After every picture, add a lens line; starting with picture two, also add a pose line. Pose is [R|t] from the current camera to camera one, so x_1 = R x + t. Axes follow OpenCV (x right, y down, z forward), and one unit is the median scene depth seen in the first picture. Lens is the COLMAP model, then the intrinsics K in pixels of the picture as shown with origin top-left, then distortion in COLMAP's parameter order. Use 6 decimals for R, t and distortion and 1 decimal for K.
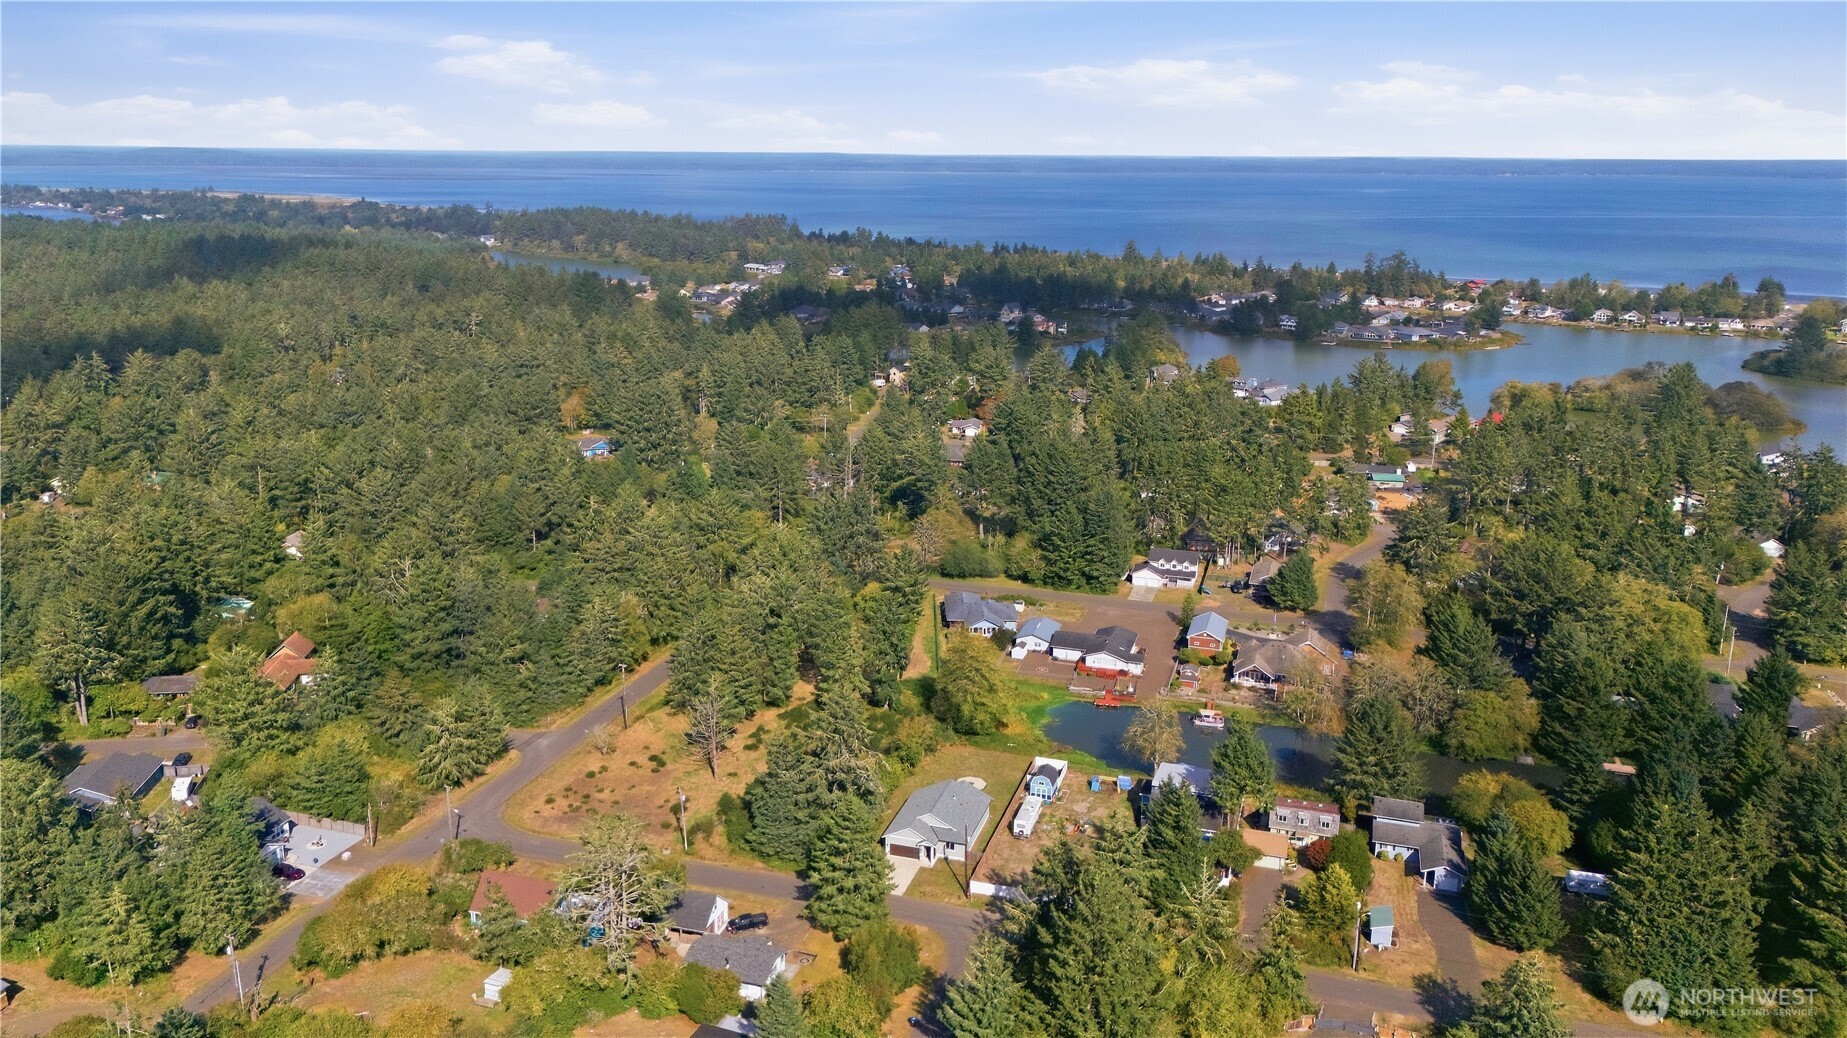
lens RADIAL K [[1348.6, 0, 923.5], [0, 1348.6, 519.0], [0, 0, 1]] dist [0.125661, -0.195070]
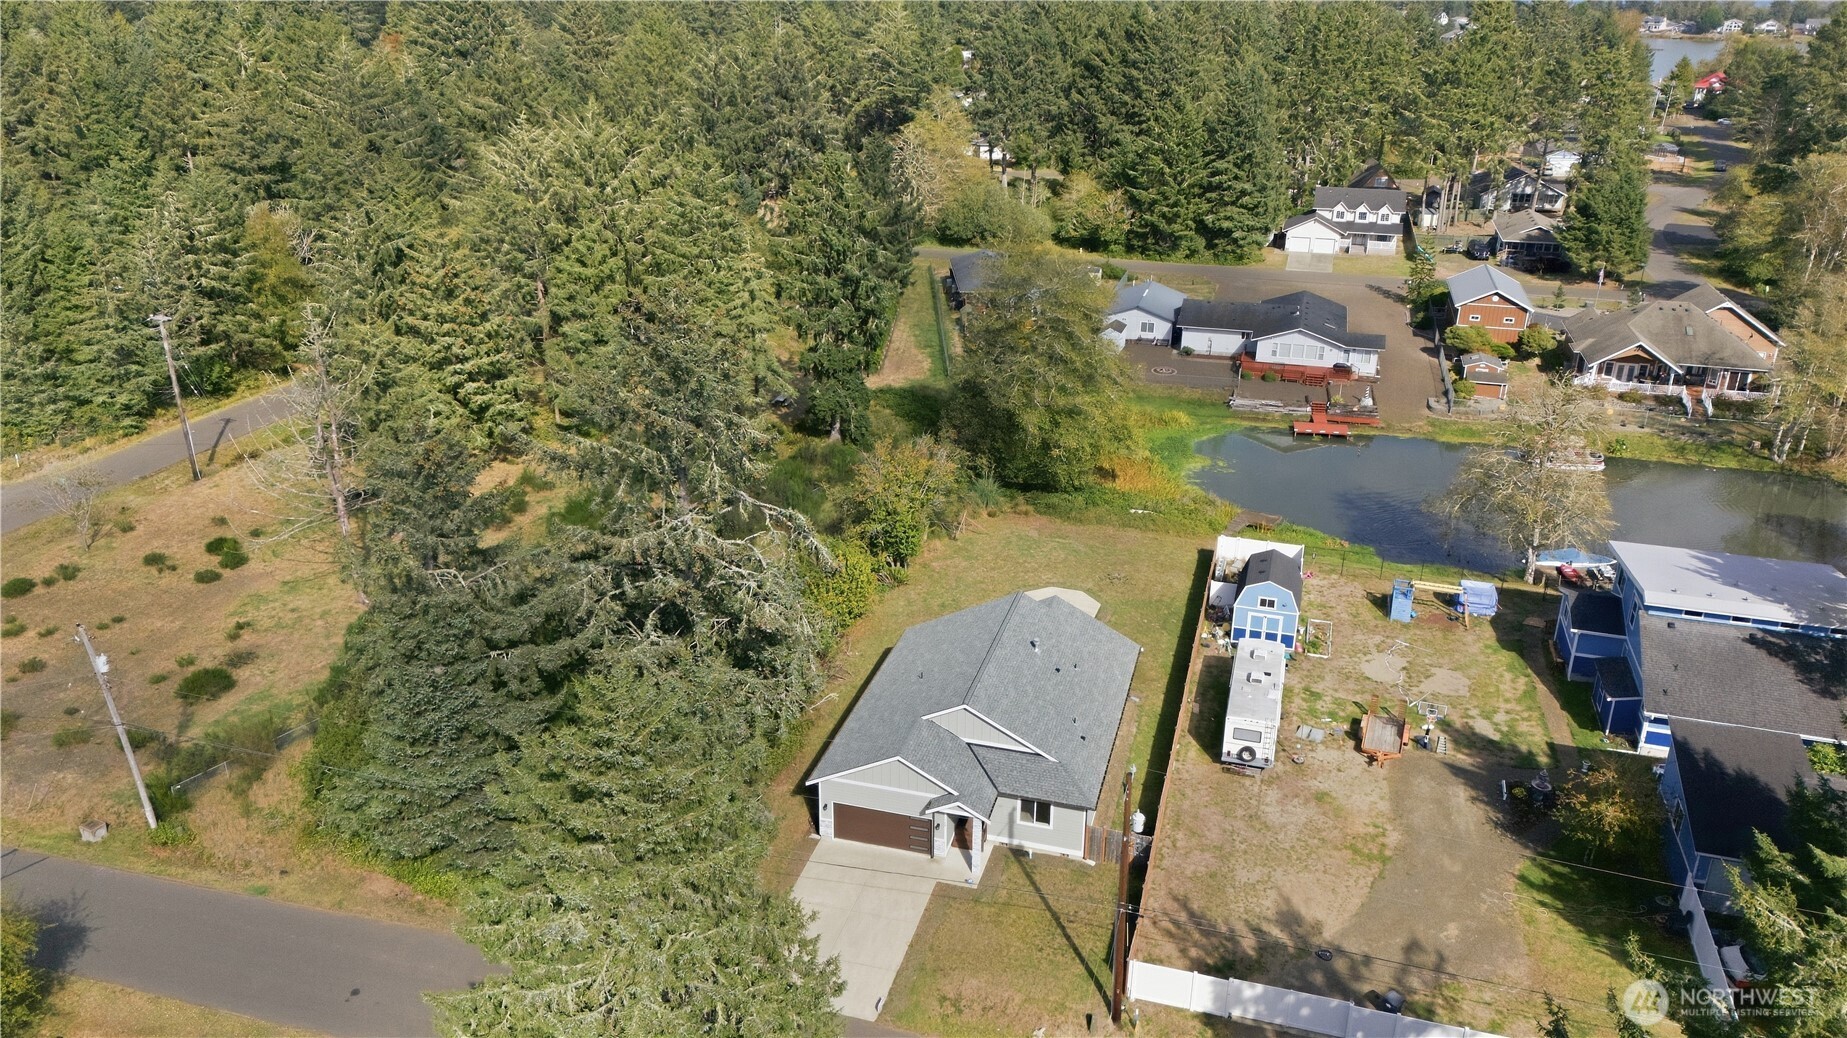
lens RADIAL K [[1348.6, 0, 923.5], [0, 1348.6, 519.0], [0, 0, 1]] dist [0.125661, -0.195070]
pose [[0.999774, -0.008032, 0.019665, -0.008116], [0.005408, 0.991501, 0.129987, 0.109839], [-0.020542, -0.129851, 0.991321, 0.566016]]
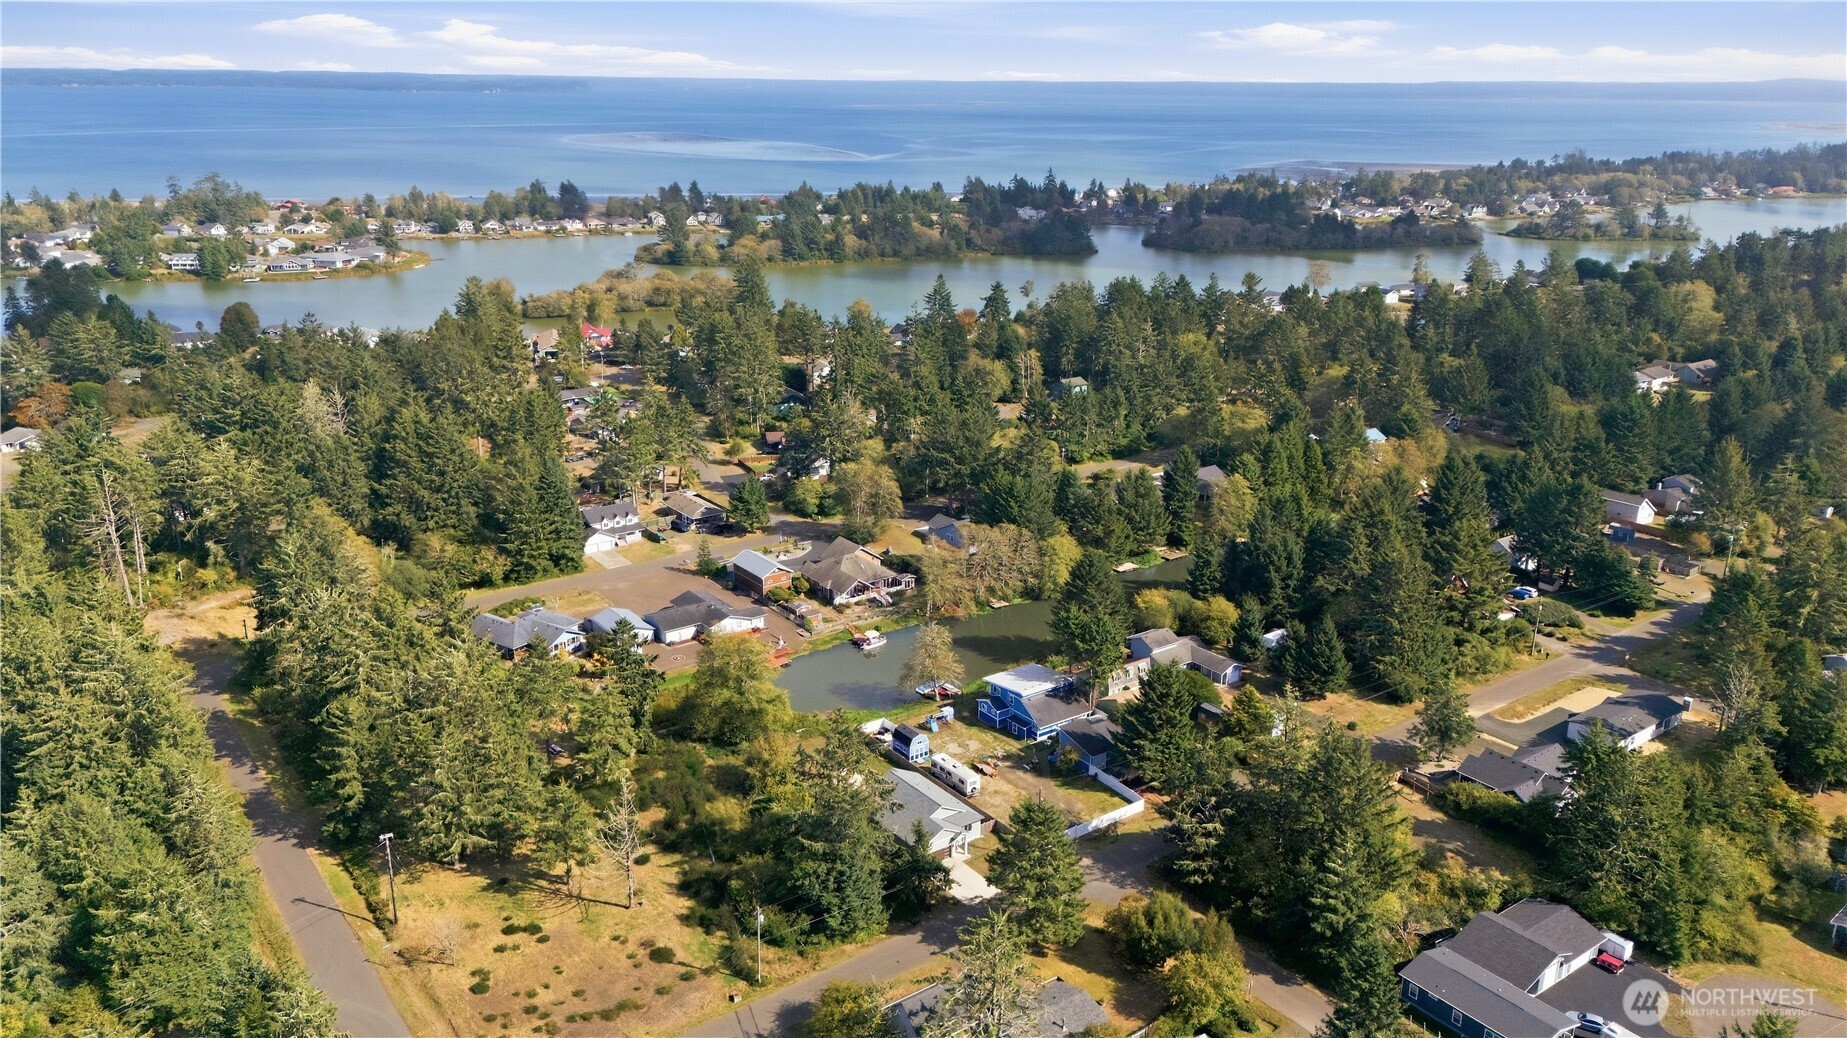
lens RADIAL K [[1348.6, 0, 923.5], [0, 1348.6, 519.0], [0, 0, 1]] dist [0.125661, -0.195070]
pose [[0.591990, -0.252131, 0.765492, -0.519766], [0.206361, 0.965563, 0.158440, -0.092477], [-0.779078, 0.064173, 0.623634, 0.341624]]
